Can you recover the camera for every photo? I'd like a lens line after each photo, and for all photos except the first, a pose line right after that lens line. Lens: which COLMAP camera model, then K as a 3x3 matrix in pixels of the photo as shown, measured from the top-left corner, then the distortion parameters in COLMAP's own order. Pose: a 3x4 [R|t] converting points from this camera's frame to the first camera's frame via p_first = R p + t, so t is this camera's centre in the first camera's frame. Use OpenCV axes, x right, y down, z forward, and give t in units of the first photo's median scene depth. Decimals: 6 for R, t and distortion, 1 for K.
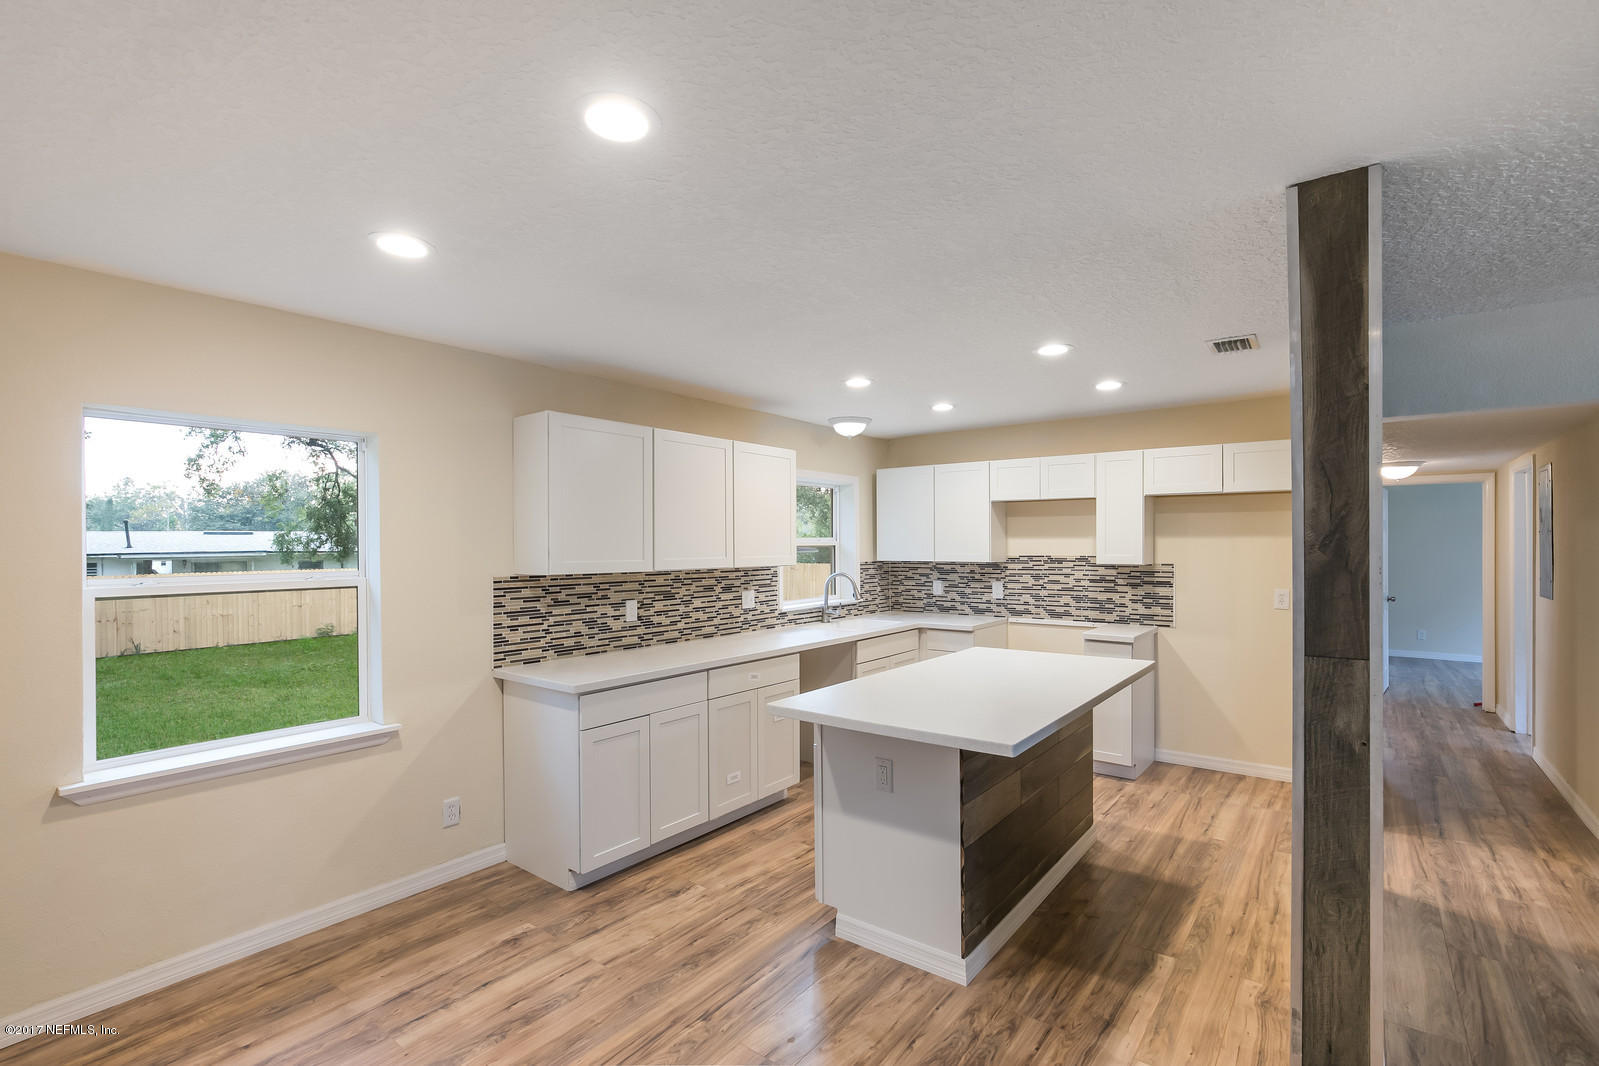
lens RADIAL K [[729.1, 0, 794.5], [0, 729.1, 547.0], [0, 0, 1]] dist [-0.013693, 0.000200]
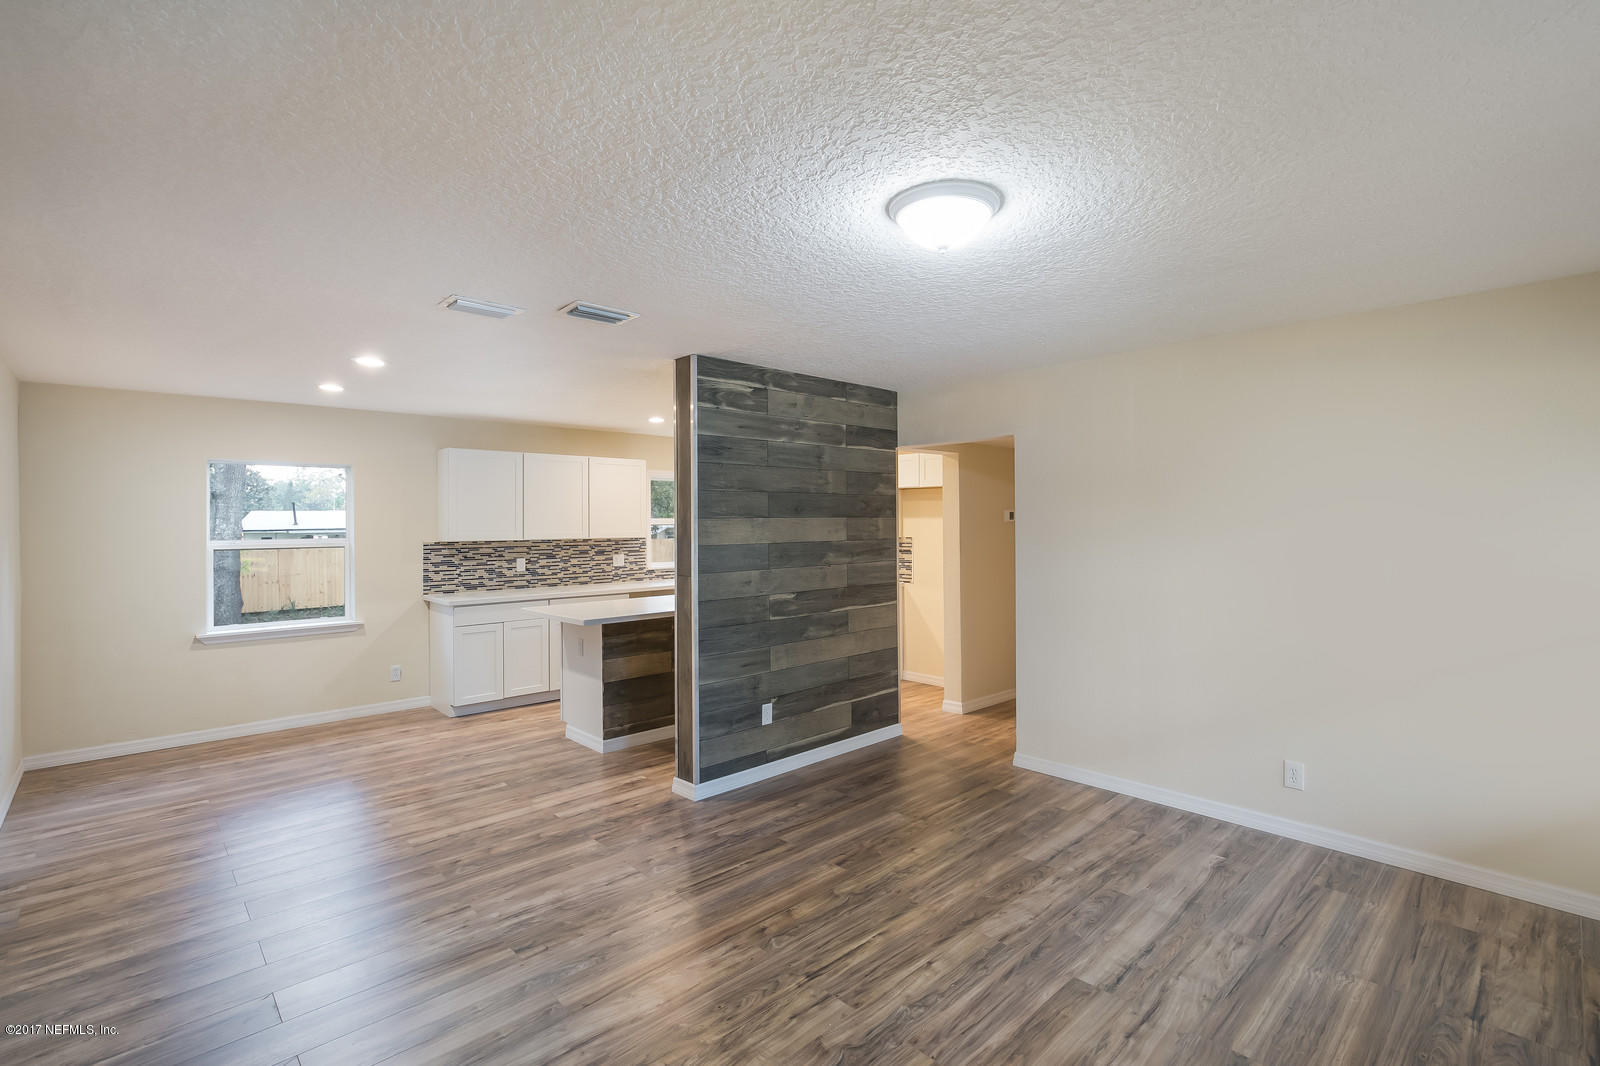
lens RADIAL K [[729.6, 0, 801.6], [0, 729.6, 521.9], [0, 0, 1]] dist [-0.013693, 0.000200]
pose [[0.989122, -0.000024, -0.147099, 0.549380], [-0.000418, 0.999995, -0.002973, -0.002430], [0.147099, 0.003002, 0.989117, -0.440711]]
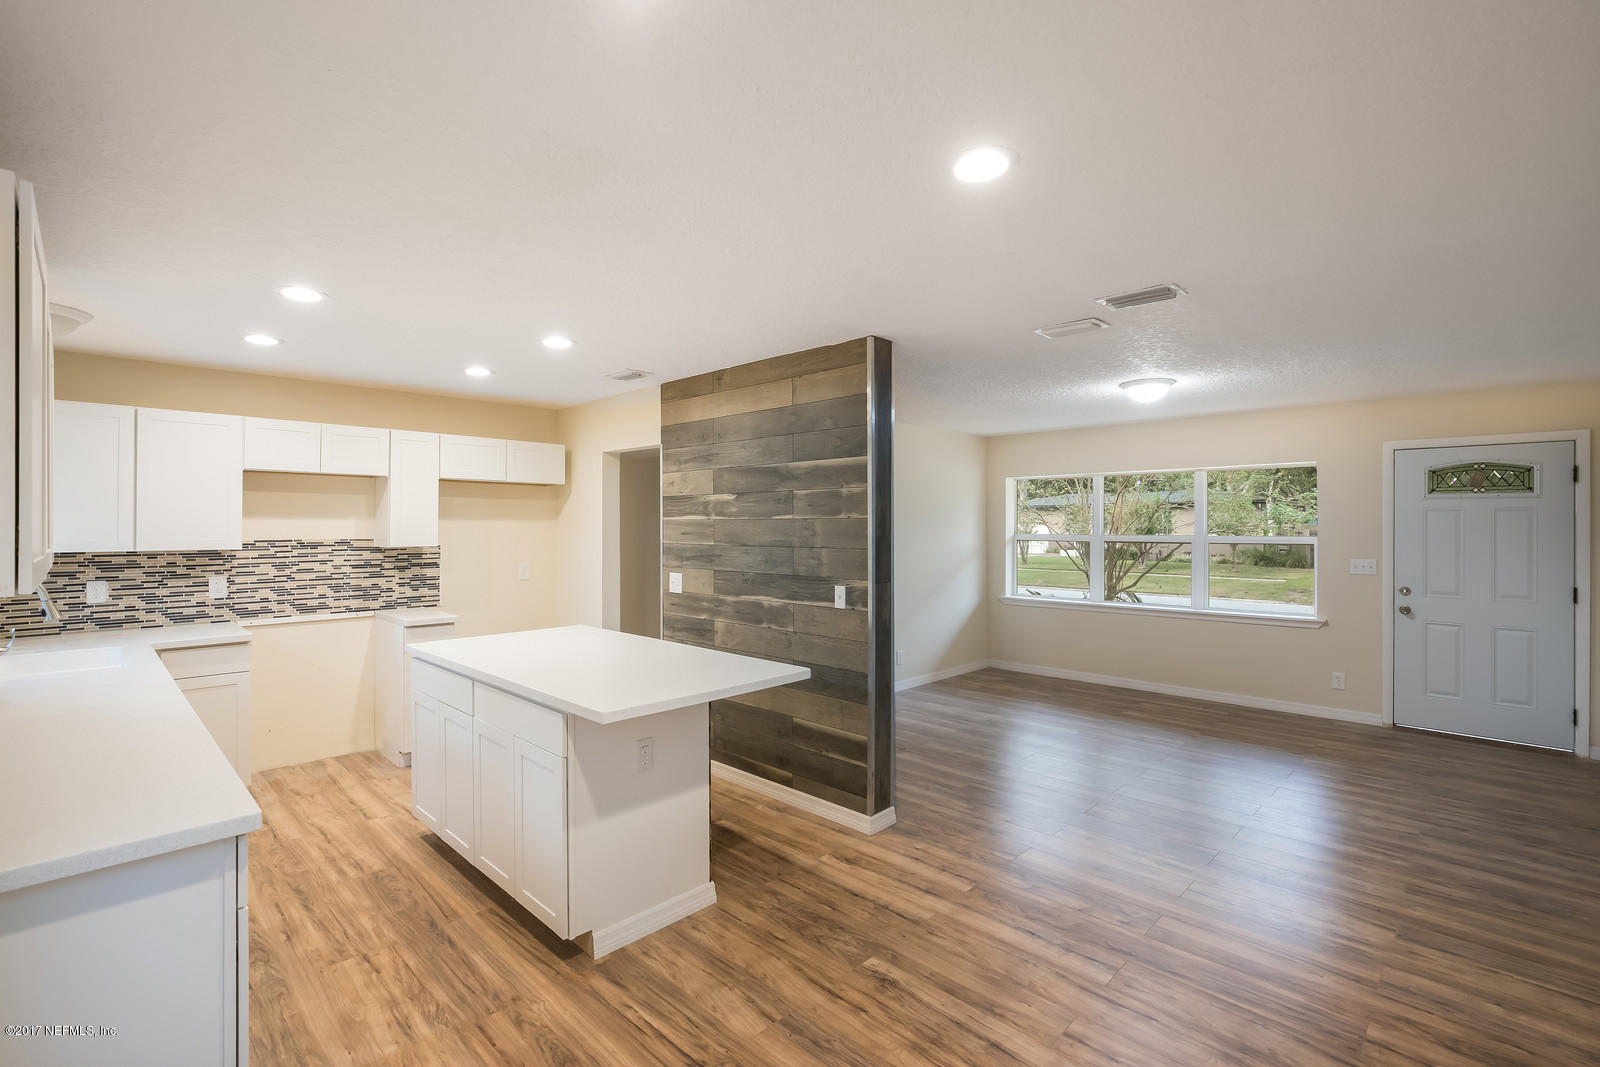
lens RADIAL K [[729.6, 0, 805.8], [0, 729.6, 520.2], [0, 0, 1]] dist [-0.013693, 0.000200]
pose [[0.105468, 0.012980, 0.994338, -0.489871], [0.005510, 0.999892, -0.013637, 0.004777], [-0.994407, 0.006917, 0.105385, 0.389476]]
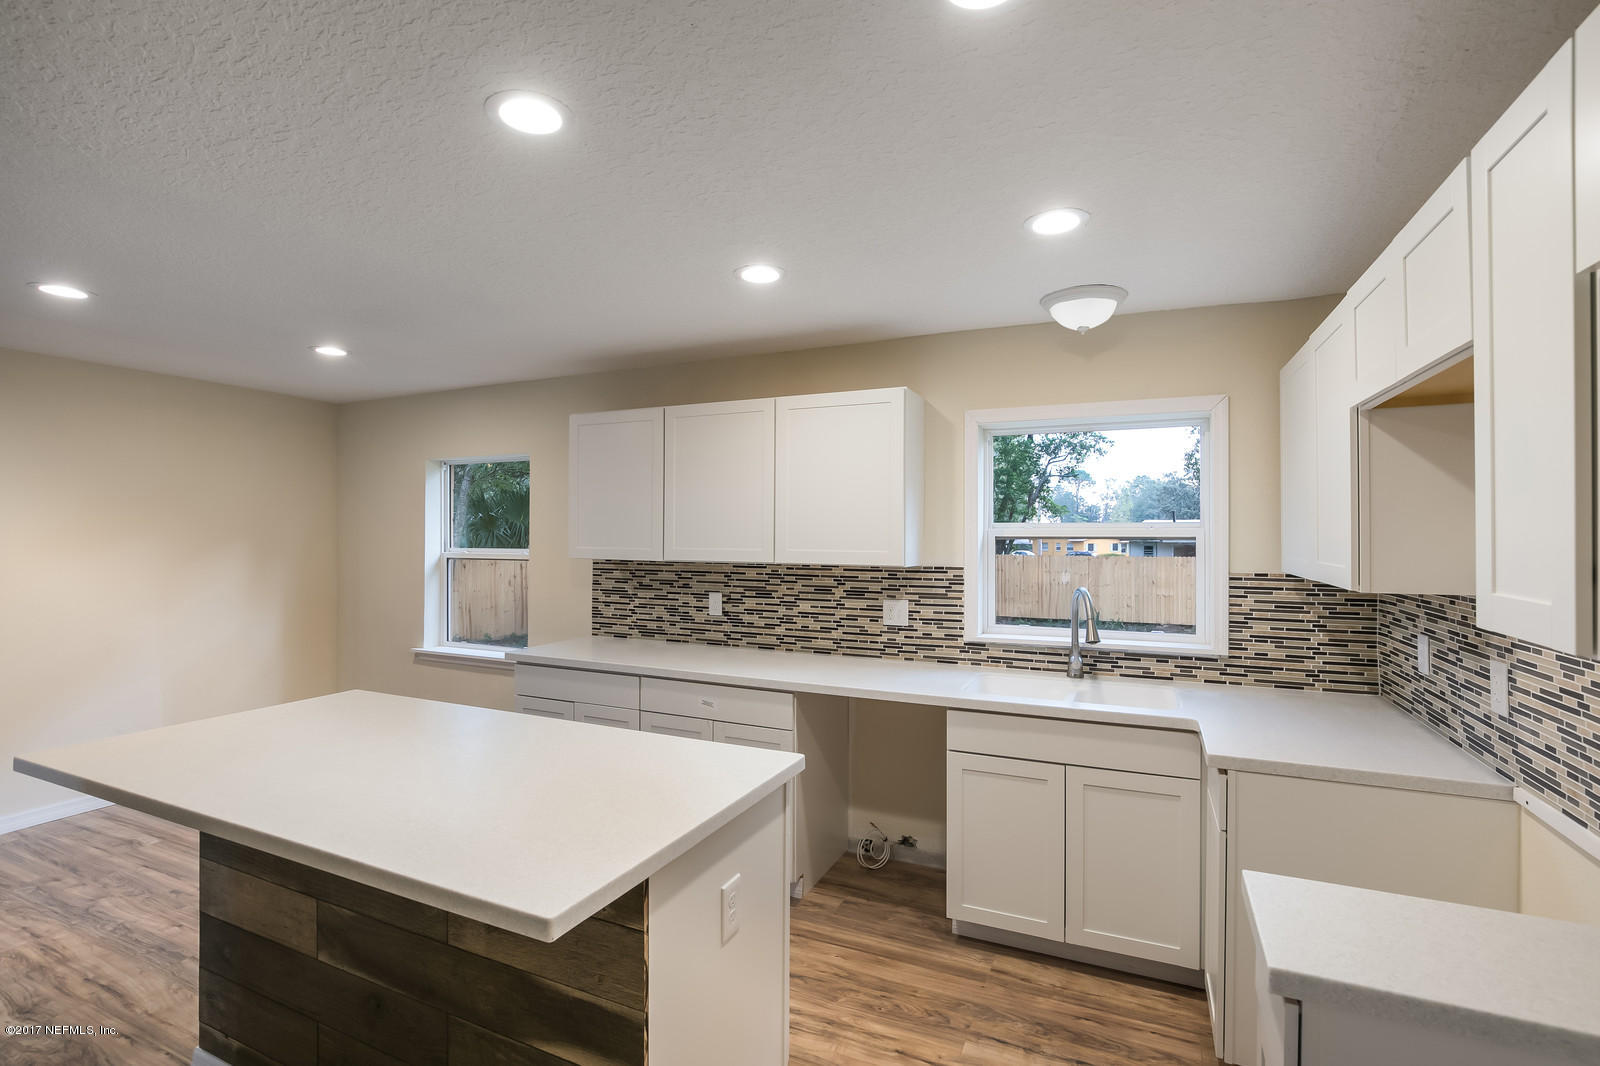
lens RADIAL K [[729.6, 0, 814.8], [0, 729.6, 529.4], [0, 0, 1]] dist [-0.013693, 0.000200]
pose [[0.236477, 0.000875, -0.971637, 0.620581], [-0.007974, 0.999968, -0.001040, -0.006650], [0.971604, 0.007994, 0.236476, 0.790002]]
